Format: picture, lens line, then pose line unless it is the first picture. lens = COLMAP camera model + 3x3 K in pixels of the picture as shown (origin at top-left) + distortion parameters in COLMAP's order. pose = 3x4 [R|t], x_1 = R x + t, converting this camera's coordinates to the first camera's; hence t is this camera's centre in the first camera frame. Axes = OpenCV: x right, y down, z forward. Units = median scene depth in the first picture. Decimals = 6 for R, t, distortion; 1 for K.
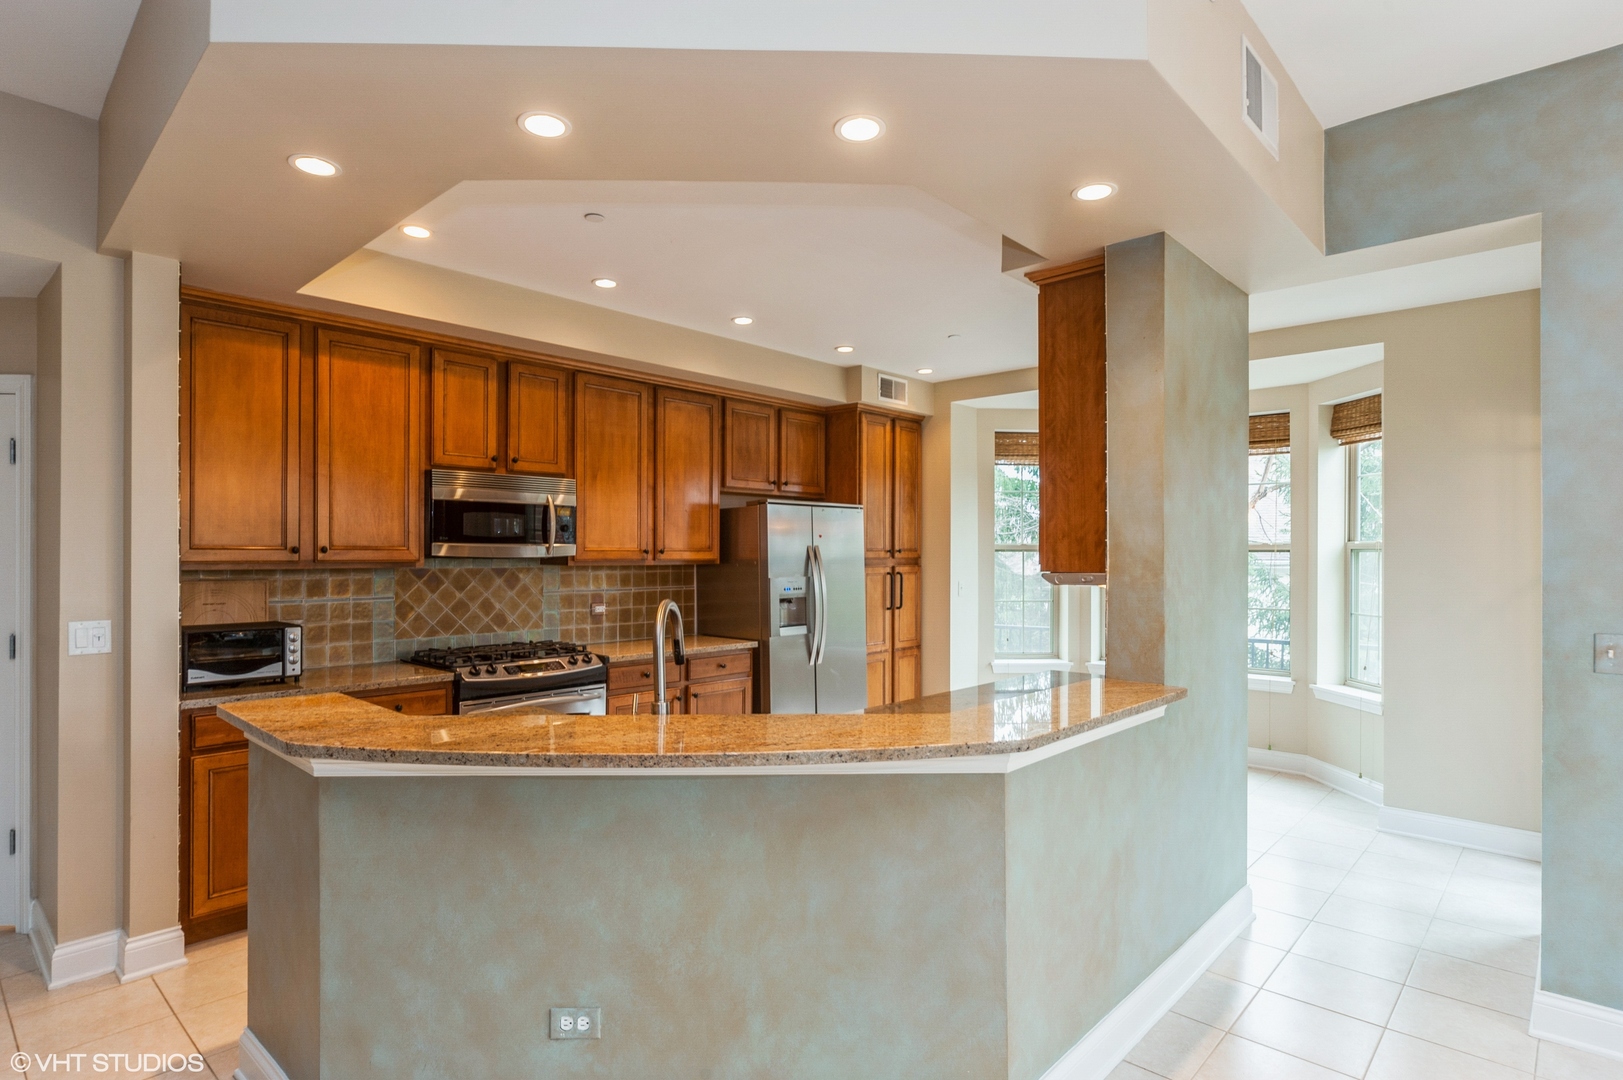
lens RADIAL K [[851.1, 0, 810.4], [0, 851.1, 547.1], [0, 0, 1]] dist [-0.003811, -0.000440]
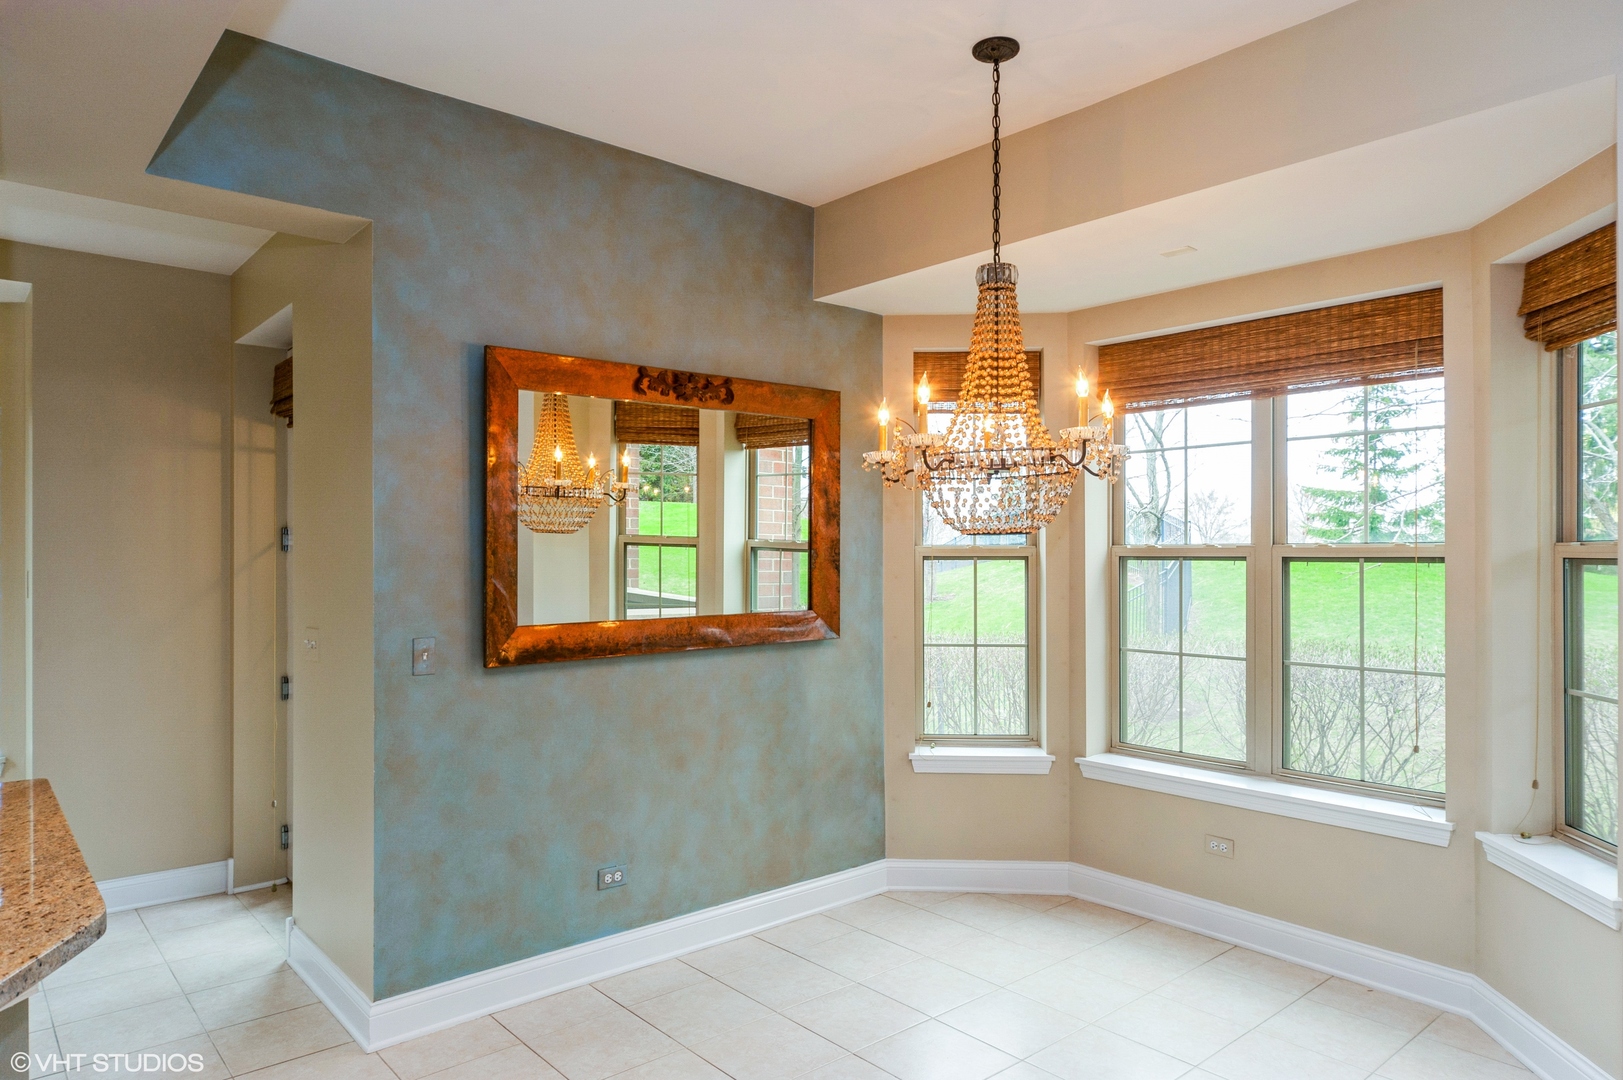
lens RADIAL K [[1045.8, 0, 826.3], [0, 1045.8, 556.7], [0, 0, 1]] dist [-0.021249, -0.002483]
pose [[0.106088, 0.009750, 0.994309, -0.128467], [-0.001704, 0.999952, -0.009624, 0.005345], [-0.994355, -0.000674, 0.106100, 0.150585]]
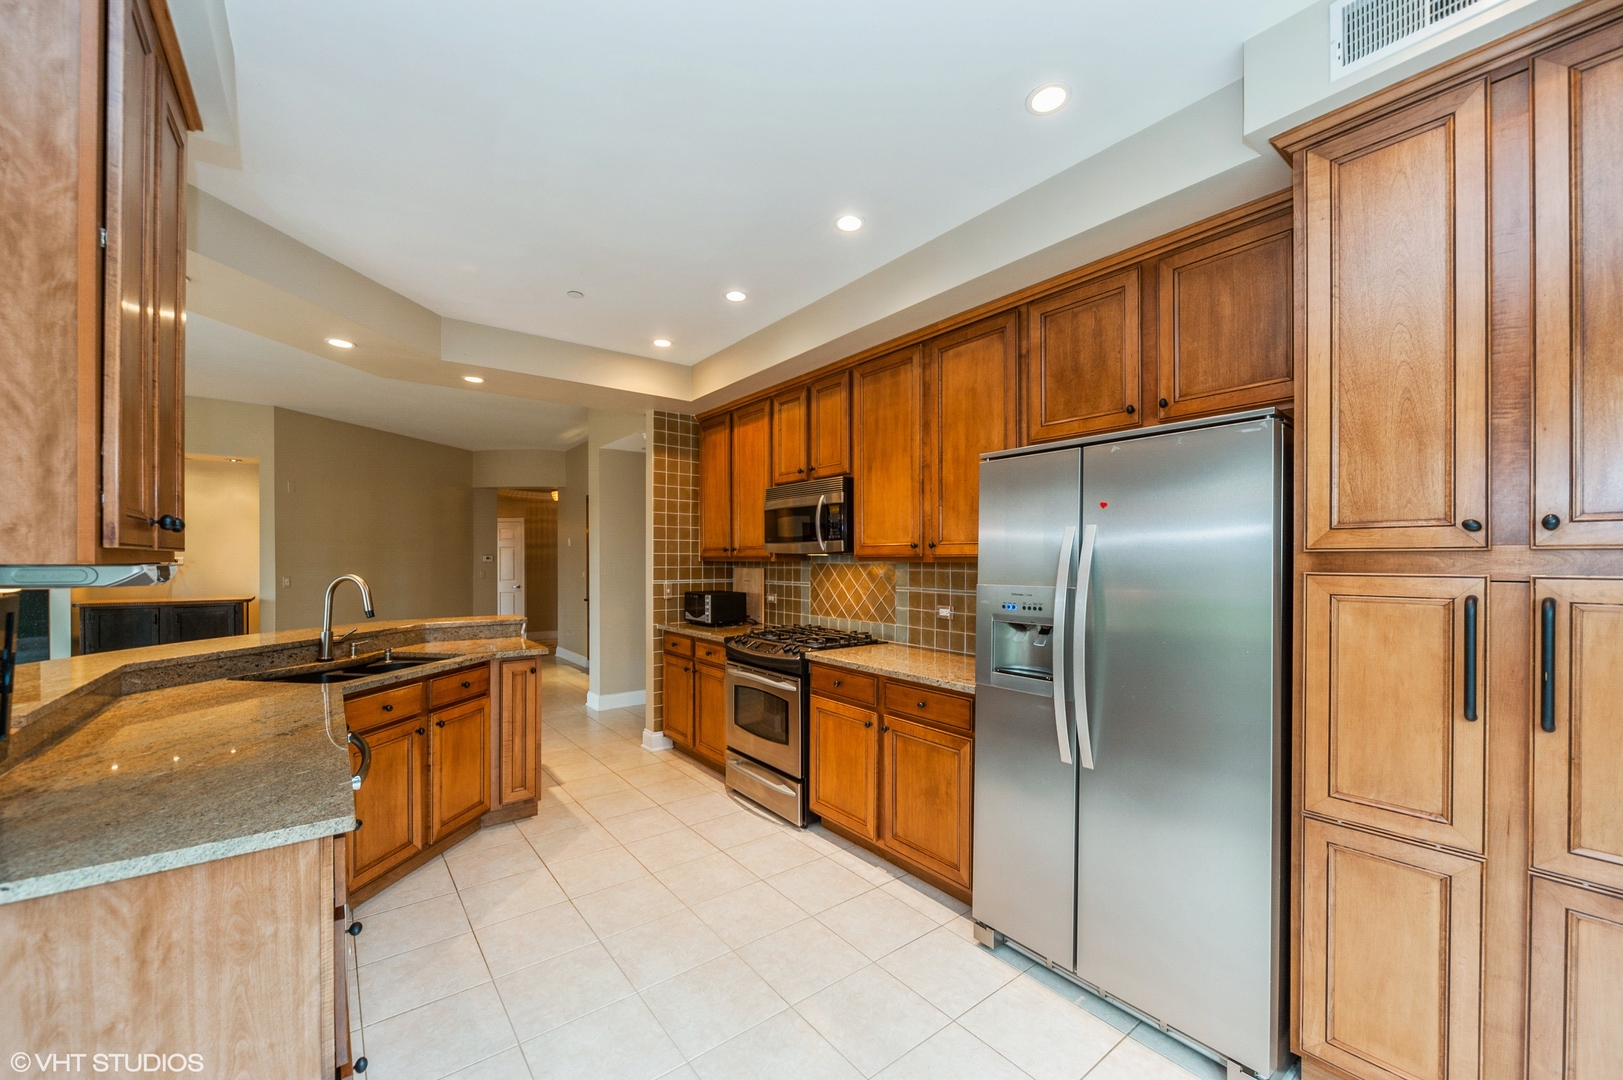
lens RADIAL K [[644.8, 0, 844.4], [0, 644.8, 566.4], [0, 0, 1]] dist [-0.001878, -0.000186]
pose [[-0.155281, 0.003633, -0.987864, 0.465957], [0.000144, 0.999993, 0.003655, 0.024569], [0.987870, 0.000426, -0.155281, 1.084084]]
